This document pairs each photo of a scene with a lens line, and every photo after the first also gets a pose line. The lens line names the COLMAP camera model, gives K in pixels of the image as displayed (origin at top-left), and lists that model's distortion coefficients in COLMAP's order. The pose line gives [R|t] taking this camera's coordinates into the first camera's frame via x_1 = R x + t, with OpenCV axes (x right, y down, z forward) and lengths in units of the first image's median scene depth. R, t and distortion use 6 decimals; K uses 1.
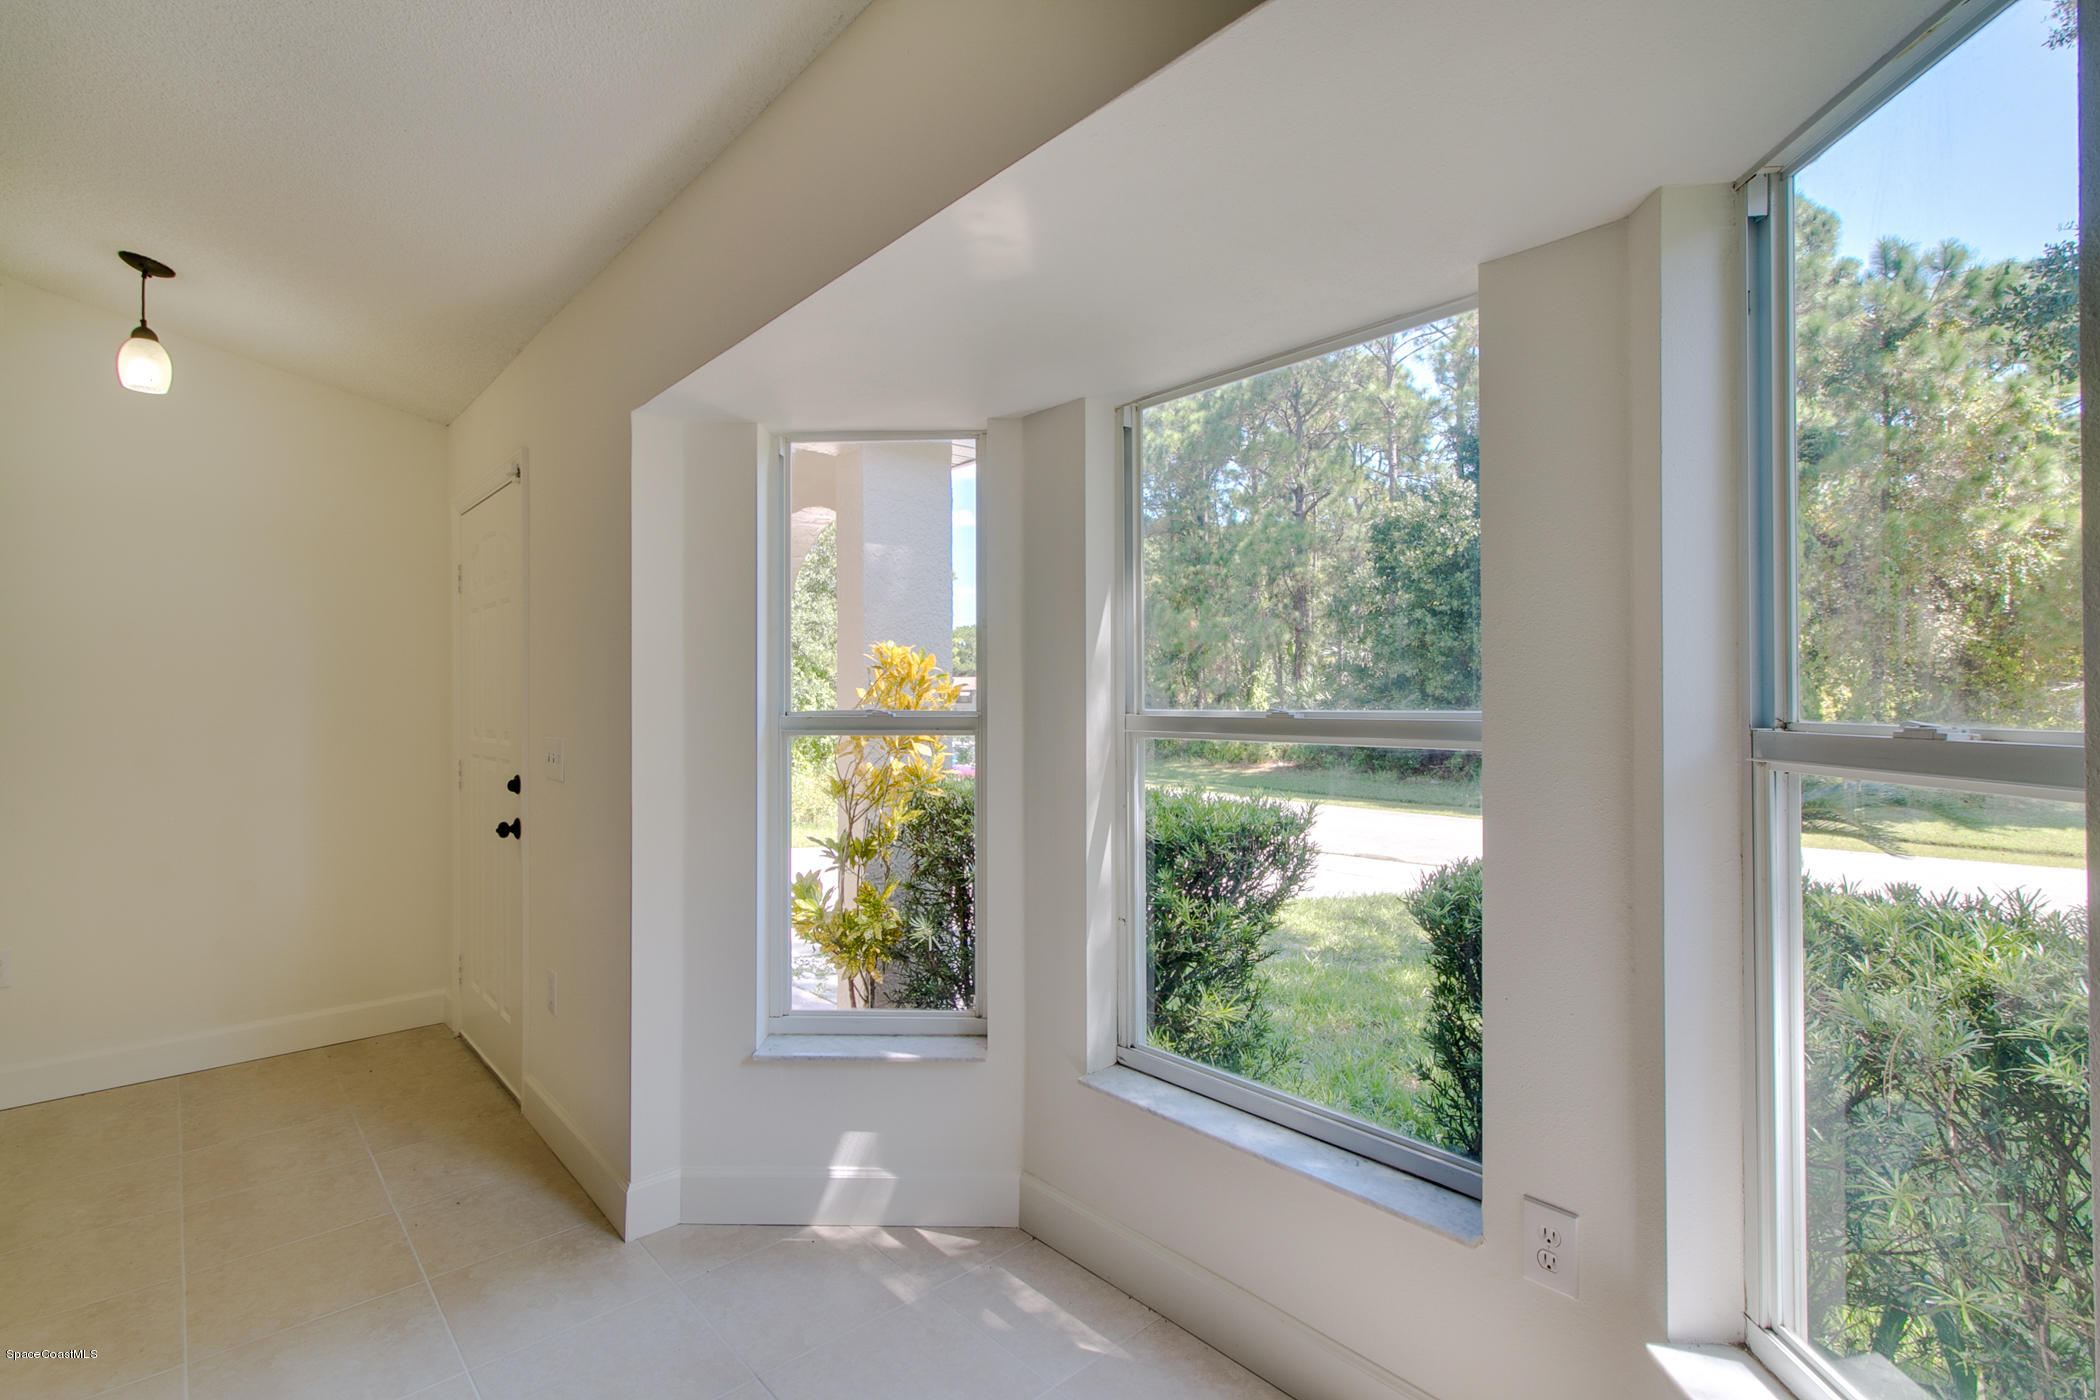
lens RADIAL K [[991.2, 0, 1045.1], [0, 991.2, 661.7], [0, 0, 1]] dist [0.020286, -0.000235]
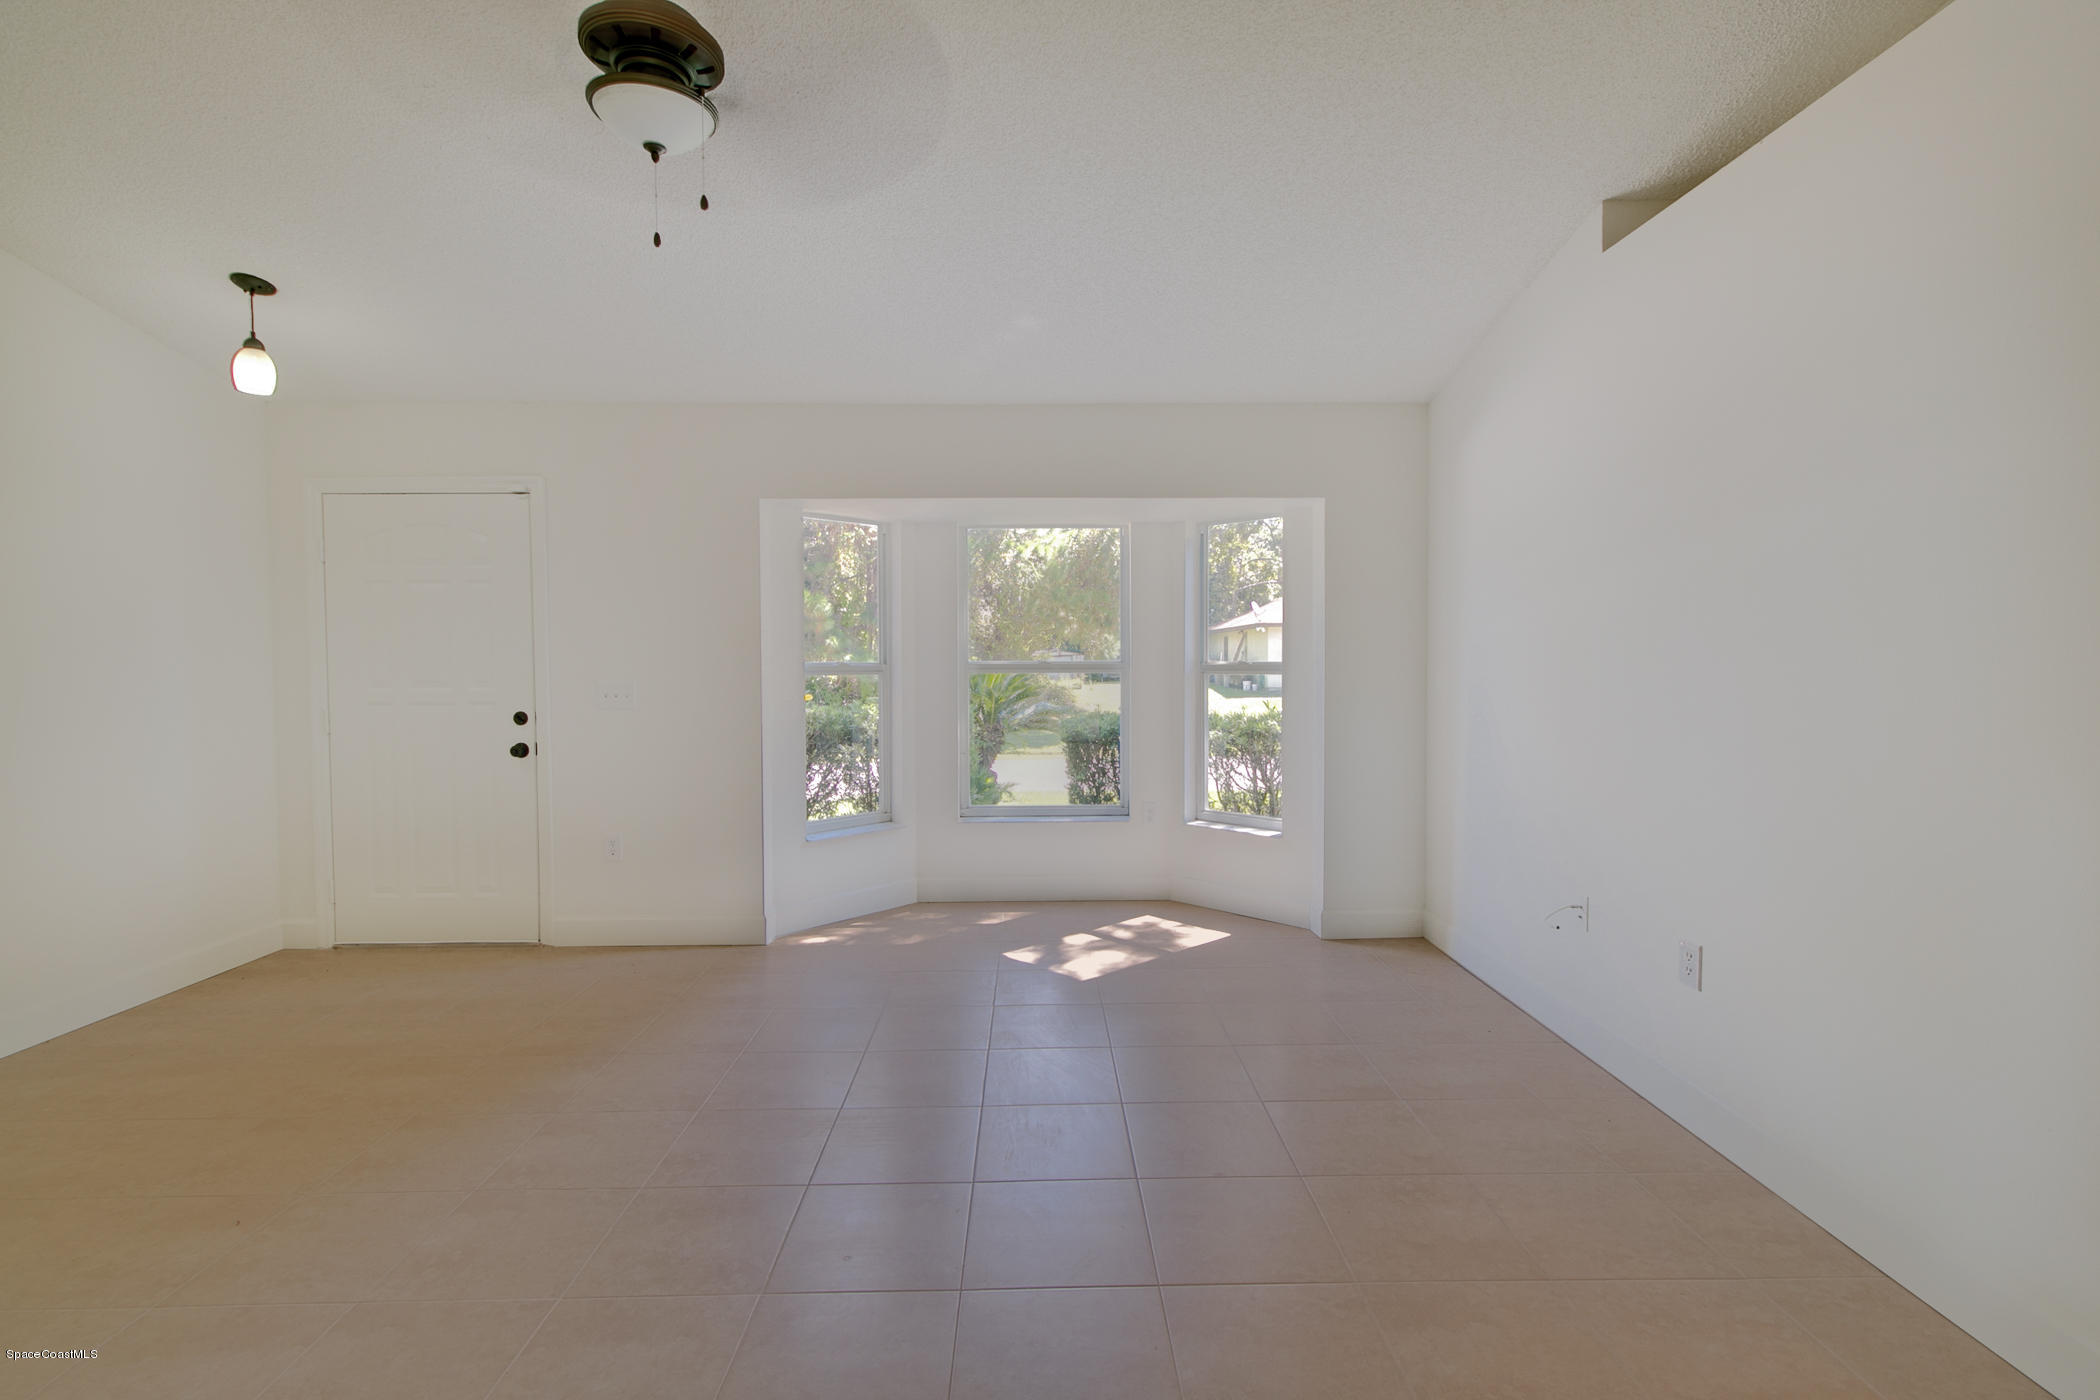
lens RADIAL K [[991.2, 0, 1045.1], [0, 991.2, 661.7], [0, 0, 1]] dist [0.020286, -0.000235]
pose [[0.664253, -0.000976, 0.747507, -0.199597], [-0.026315, 0.999349, 0.024690, -0.001431], [-0.747045, -0.036071, 0.663795, -0.083139]]
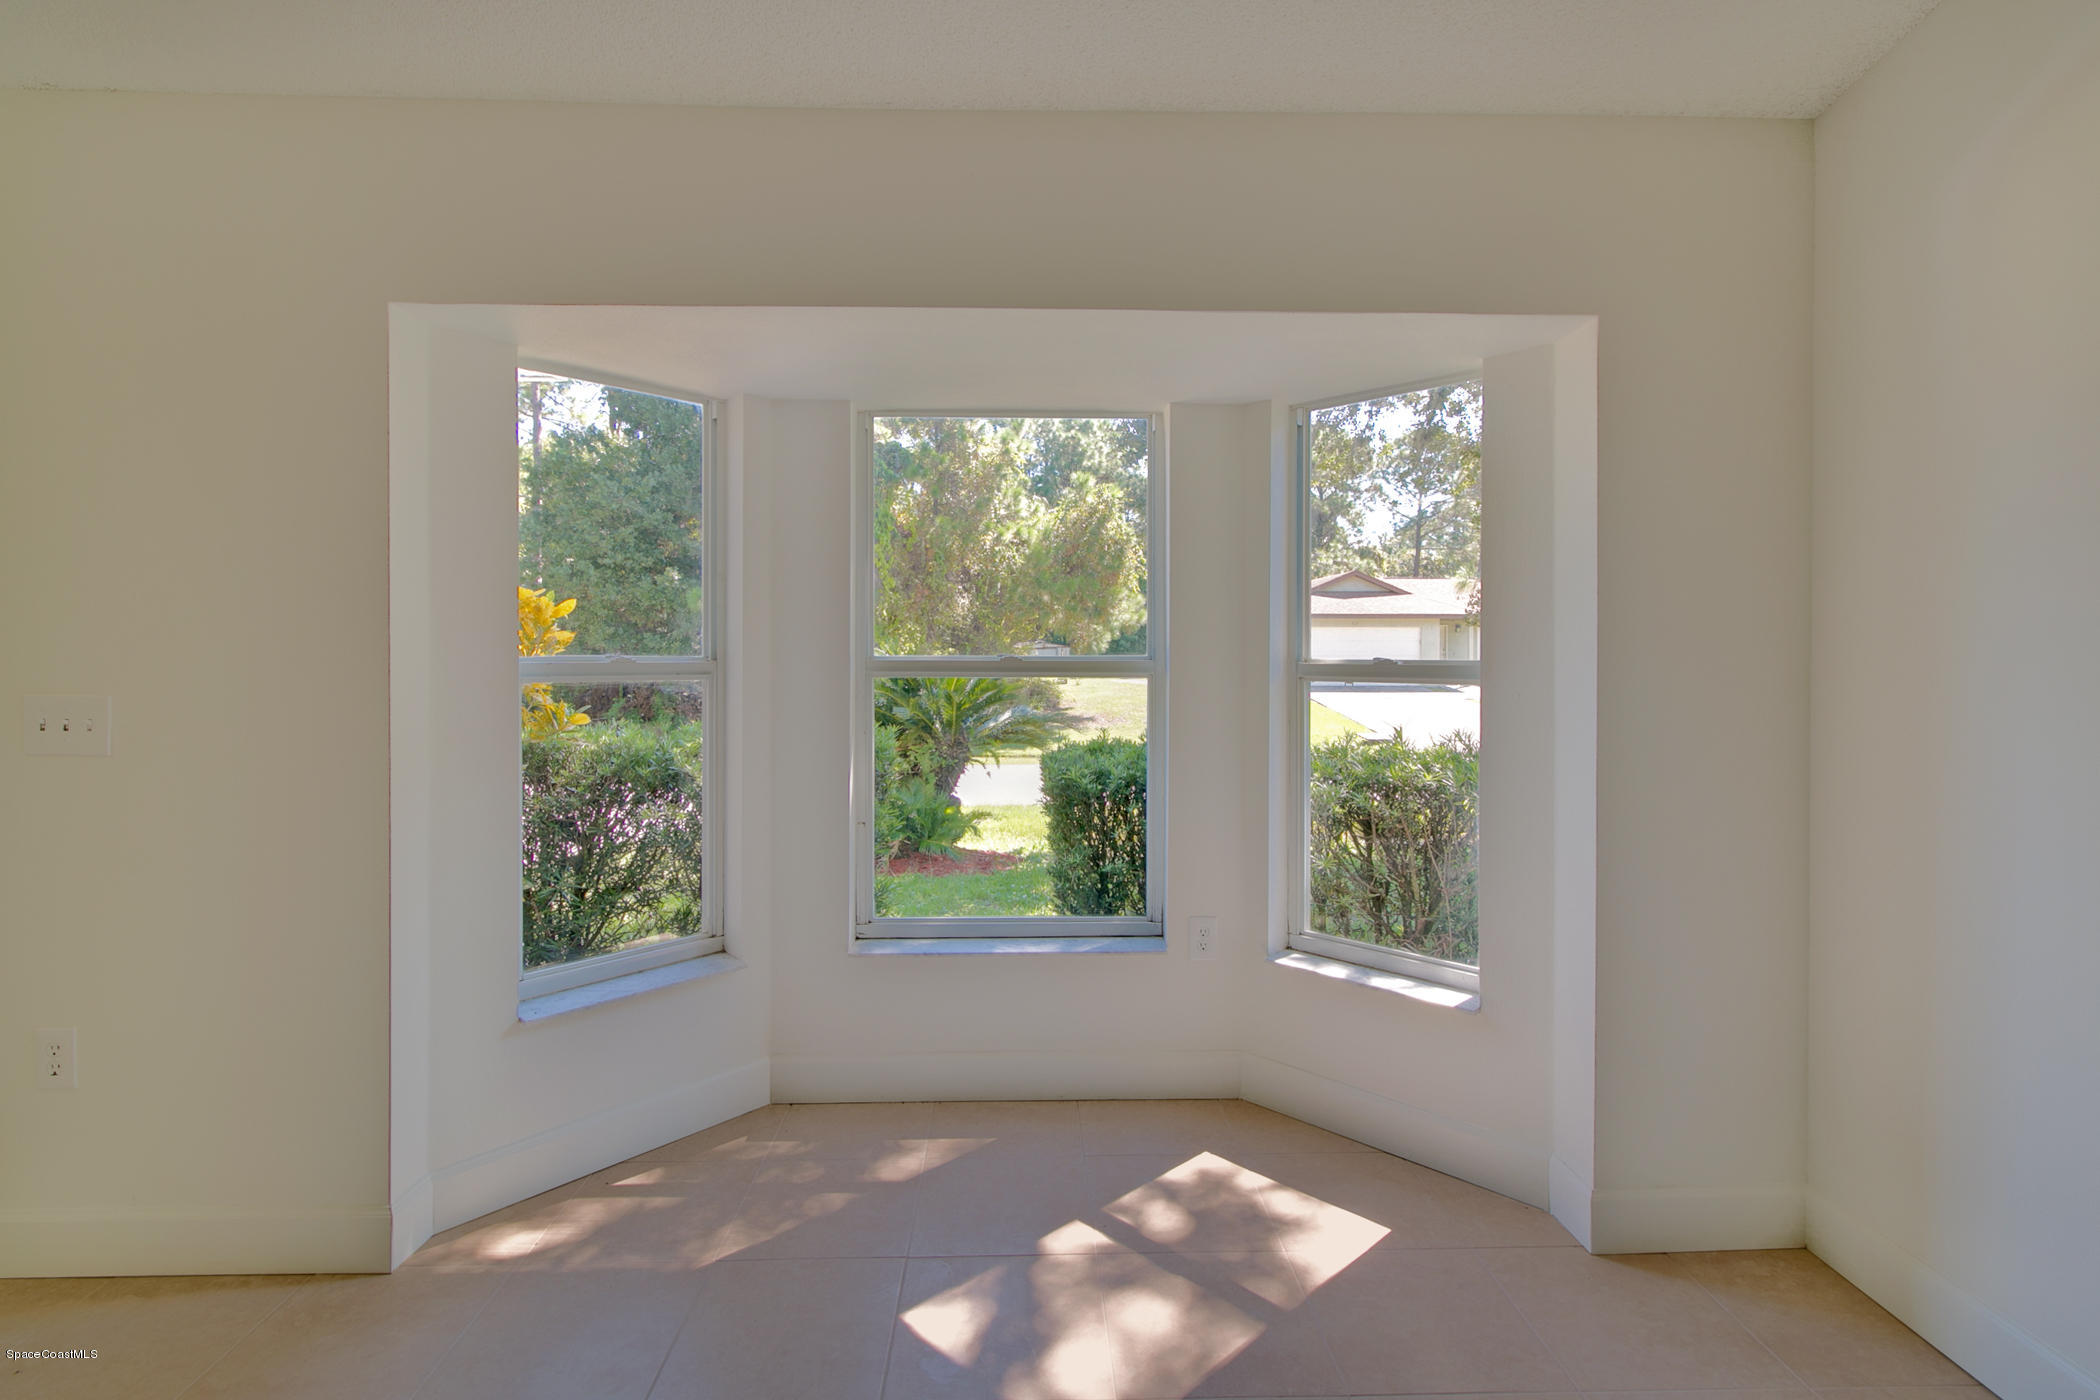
lens RADIAL K [[991.2, 0, 1045.1], [0, 991.2, 661.7], [0, 0, 1]] dist [0.020286, -0.000235]
pose [[0.652576, -0.002824, 0.757718, -0.097247], [-0.032529, 0.998967, 0.031738, 0.001350], [-0.757024, -0.045360, 0.651810, 0.003866]]
